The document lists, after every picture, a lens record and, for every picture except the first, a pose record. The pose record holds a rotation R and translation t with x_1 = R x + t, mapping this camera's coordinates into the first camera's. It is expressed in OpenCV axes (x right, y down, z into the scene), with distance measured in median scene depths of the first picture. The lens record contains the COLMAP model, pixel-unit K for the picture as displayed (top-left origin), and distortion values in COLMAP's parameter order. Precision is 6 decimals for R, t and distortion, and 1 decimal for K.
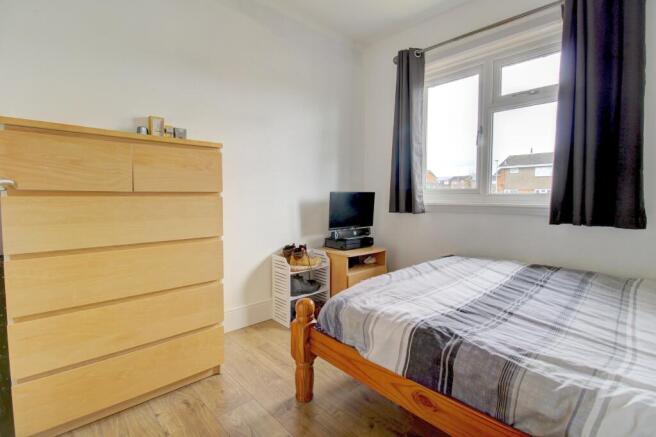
lens RADIAL K [[305.0, 0, 329.0], [0, 305.0, 216.4], [0, 0, 1]] dist [-0.005814, -0.000238]
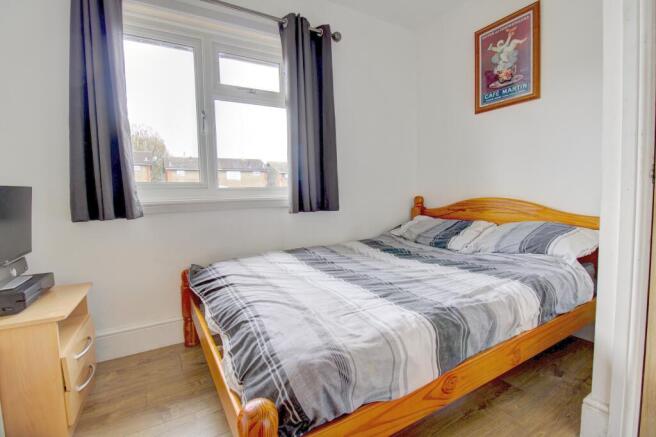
lens RADIAL K [[305.0, 0, 328.5], [0, 305.0, 215.8], [0, 0, 1]] dist [-0.005814, -0.000238]
pose [[0.205342, -0.085092, 0.974984, -0.560920], [0.086278, 0.993908, 0.068573, -0.049027], [-0.974880, 0.070039, 0.211433, 0.884514]]
